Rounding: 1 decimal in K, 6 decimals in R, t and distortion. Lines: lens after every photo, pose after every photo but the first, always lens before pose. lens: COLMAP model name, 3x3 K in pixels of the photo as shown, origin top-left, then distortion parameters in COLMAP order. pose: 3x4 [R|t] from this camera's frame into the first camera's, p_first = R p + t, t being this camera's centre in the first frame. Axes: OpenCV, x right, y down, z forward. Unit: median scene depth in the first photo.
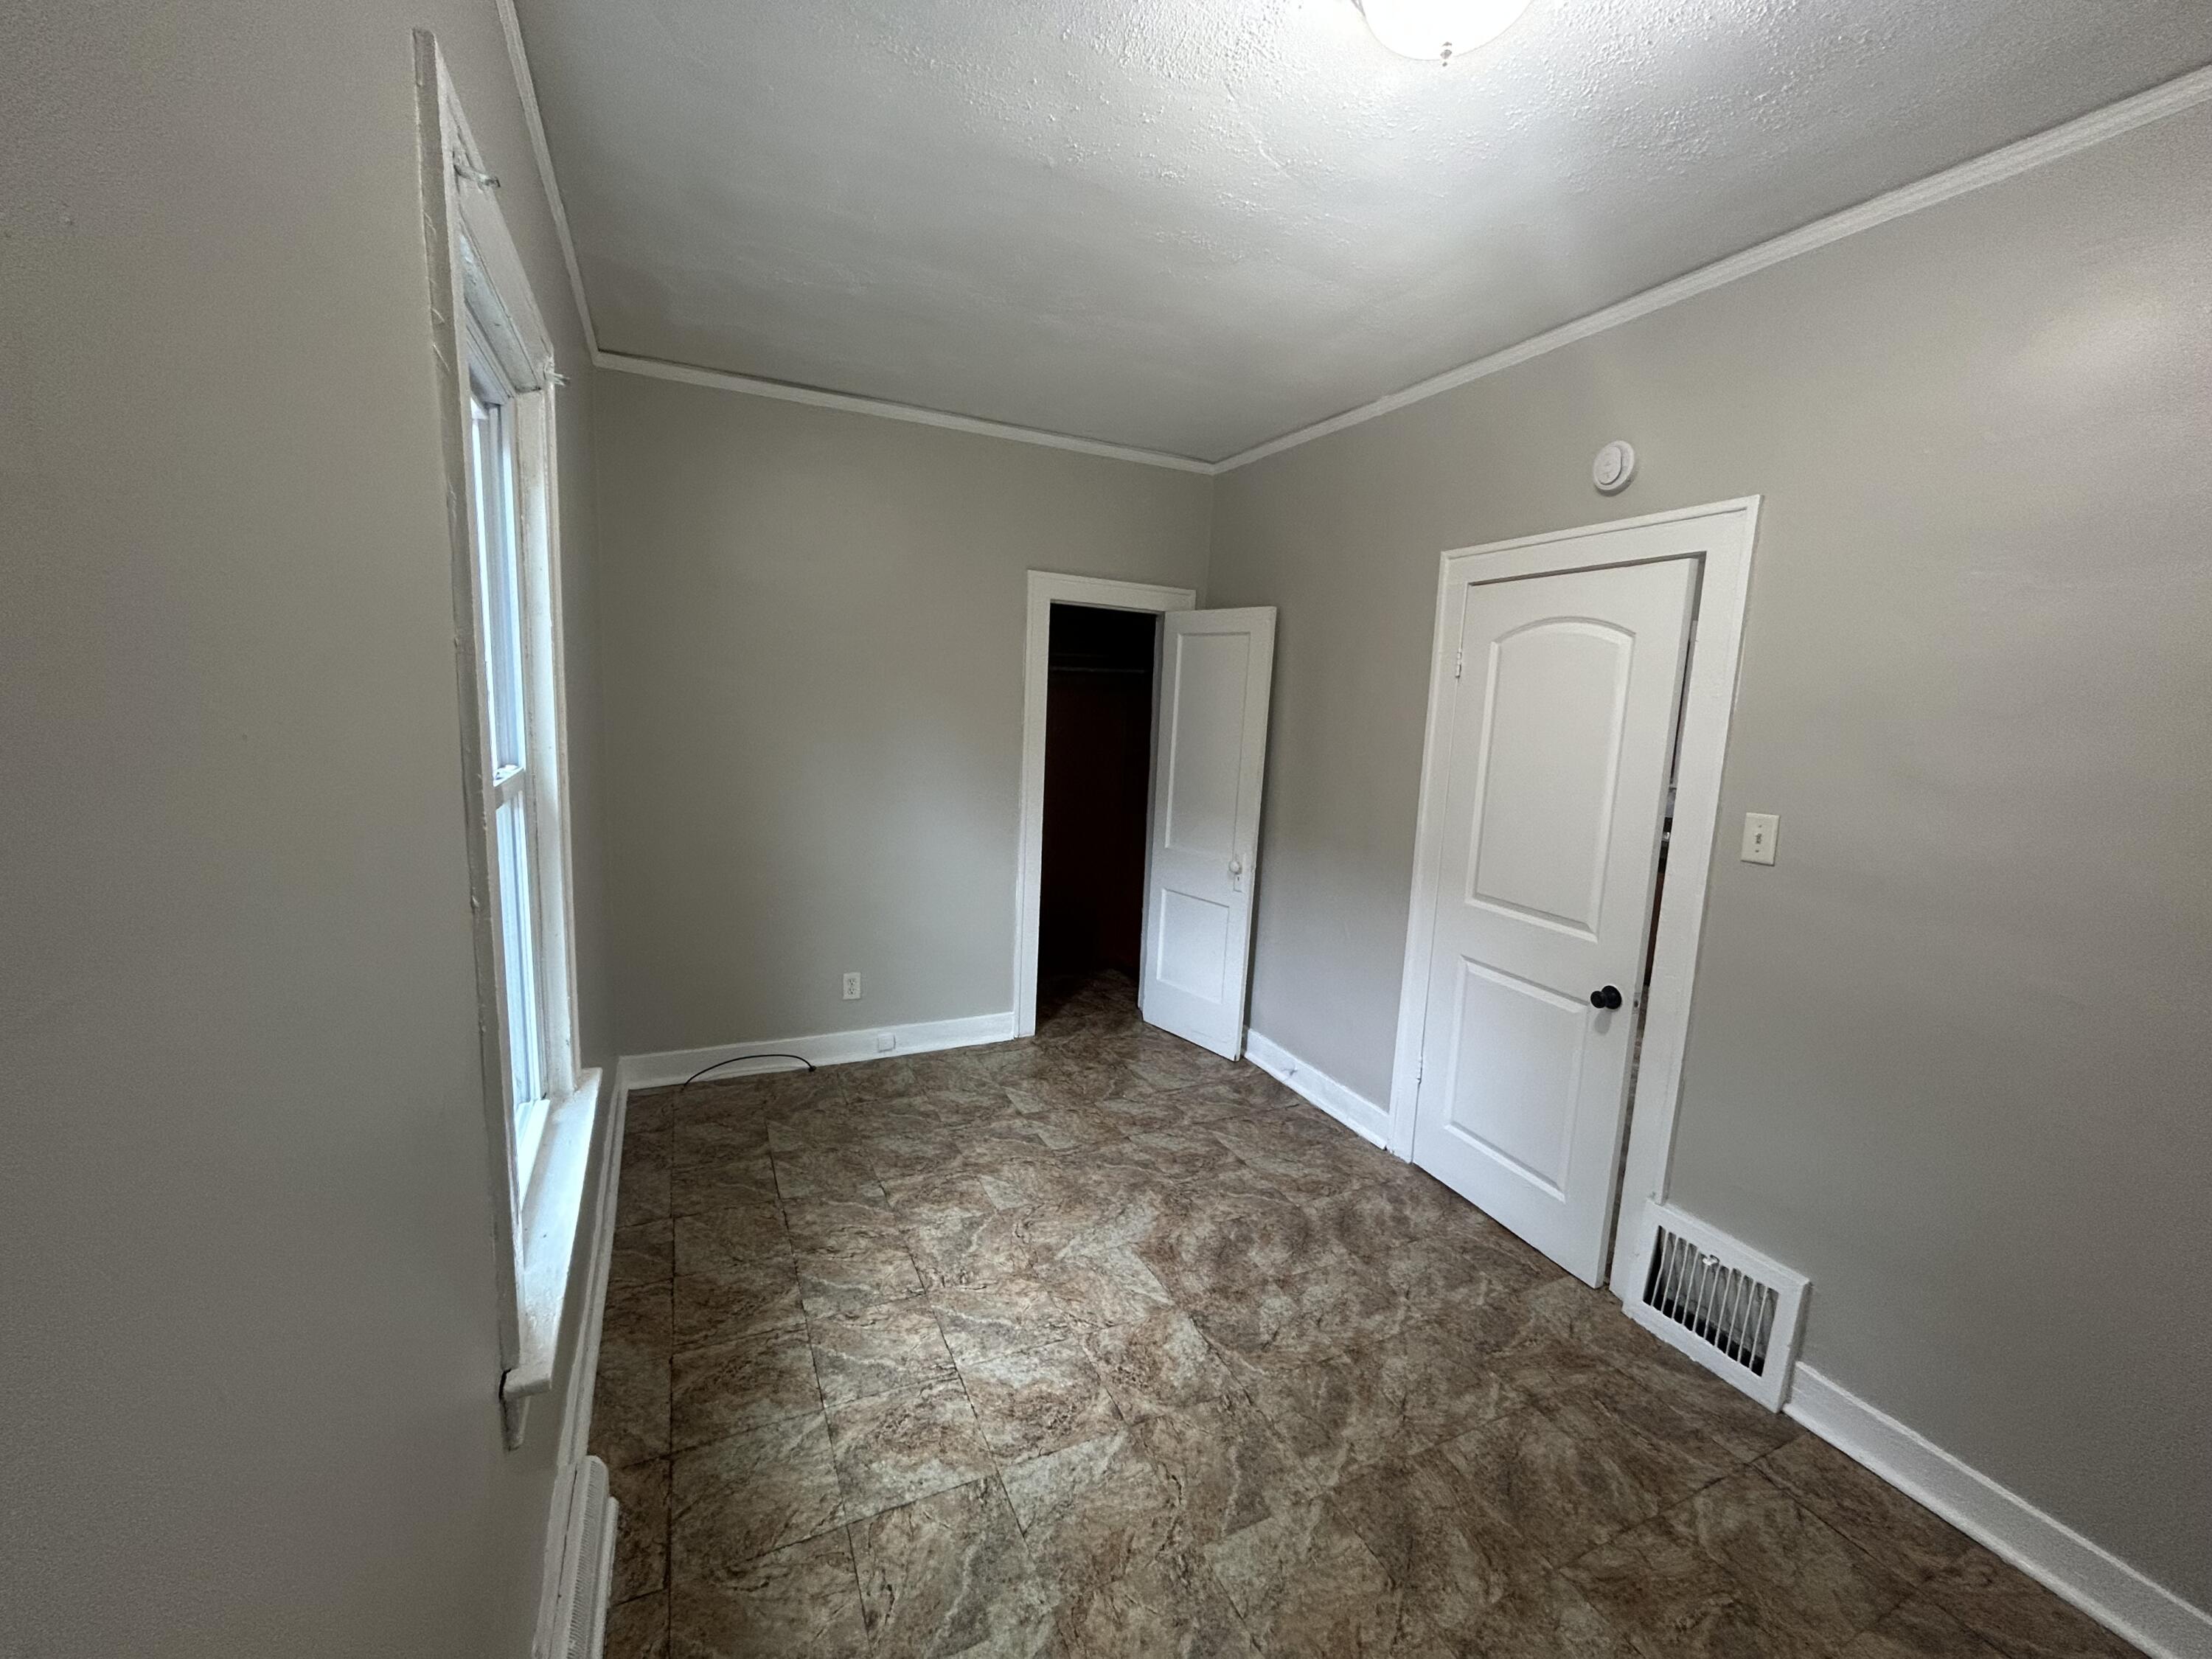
lens RADIAL K [[1005.7, 0, 1169.8], [0, 1005.7, 862.8], [0, 0, 1]] dist [0.015597, -0.000002]
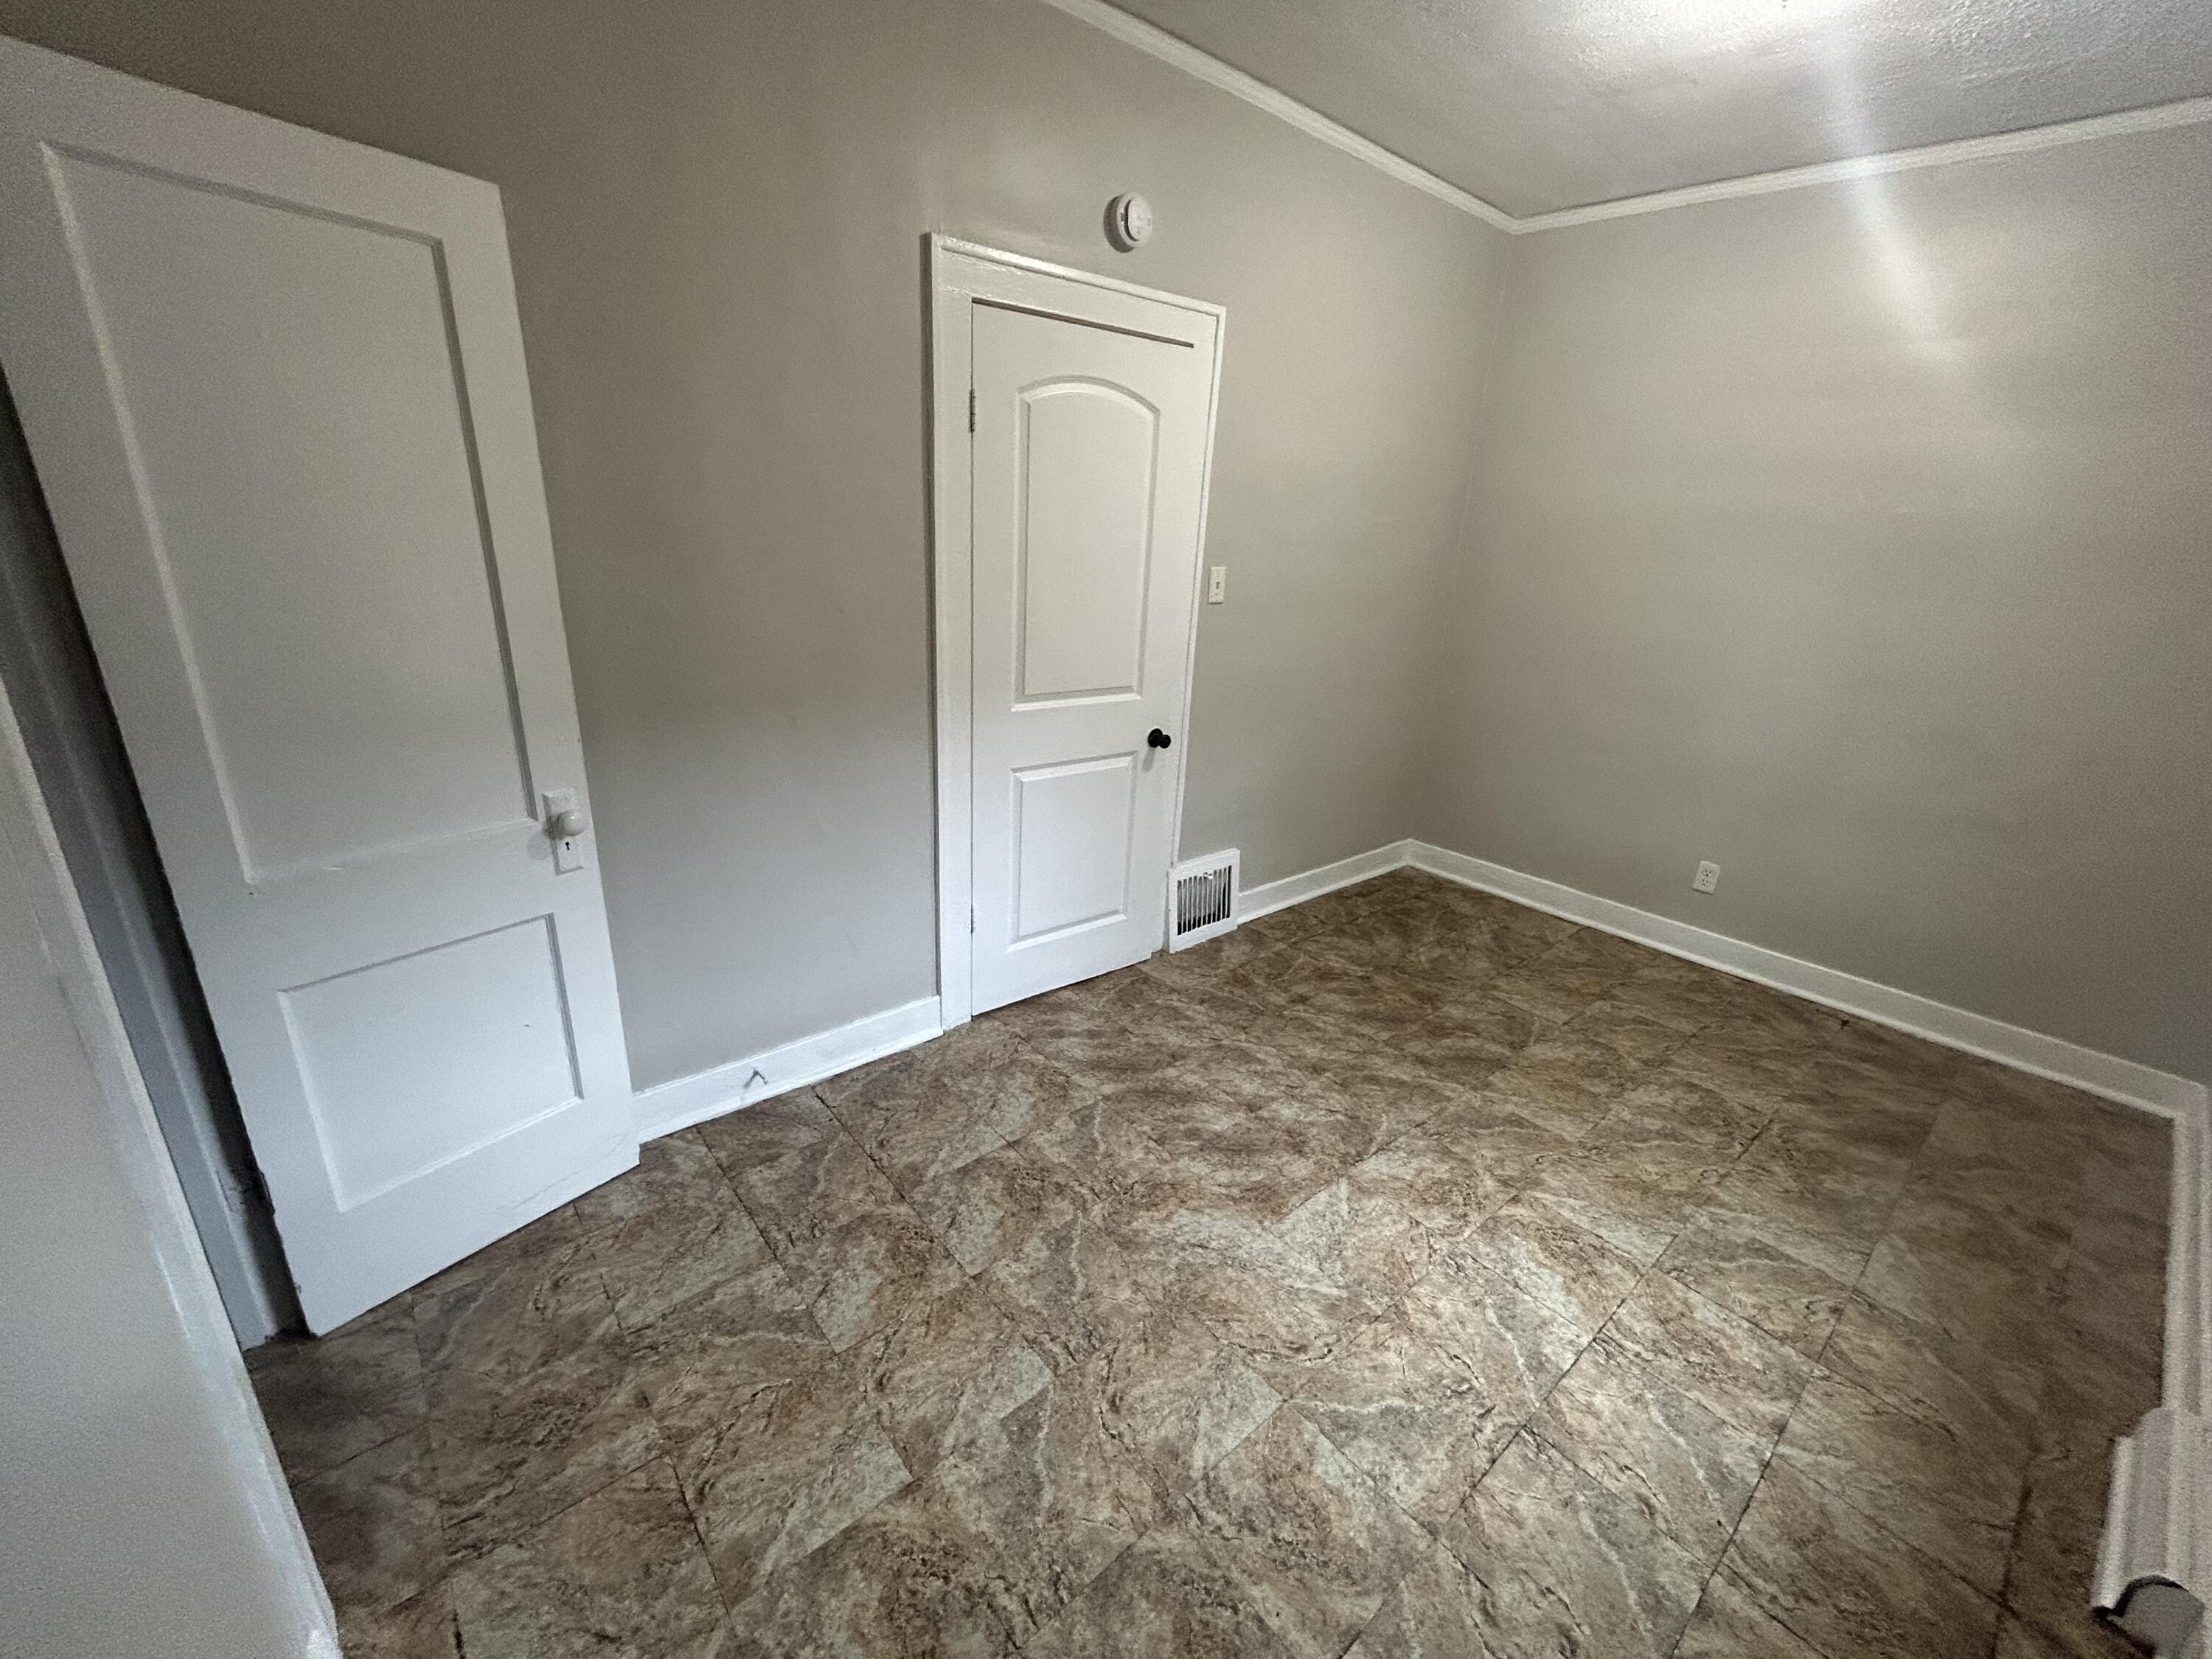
lens RADIAL K [[889.5, 0, 1111.3], [0, 889.5, 827.2], [0, 0, 1]] dist [-0.001361, 0.008251]
pose [[-0.236266, -0.377443, 0.895385, -0.536202], [0.092039, 0.908638, 0.407316, -0.204911], [-0.967319, 0.178646, -0.179941, 1.242308]]
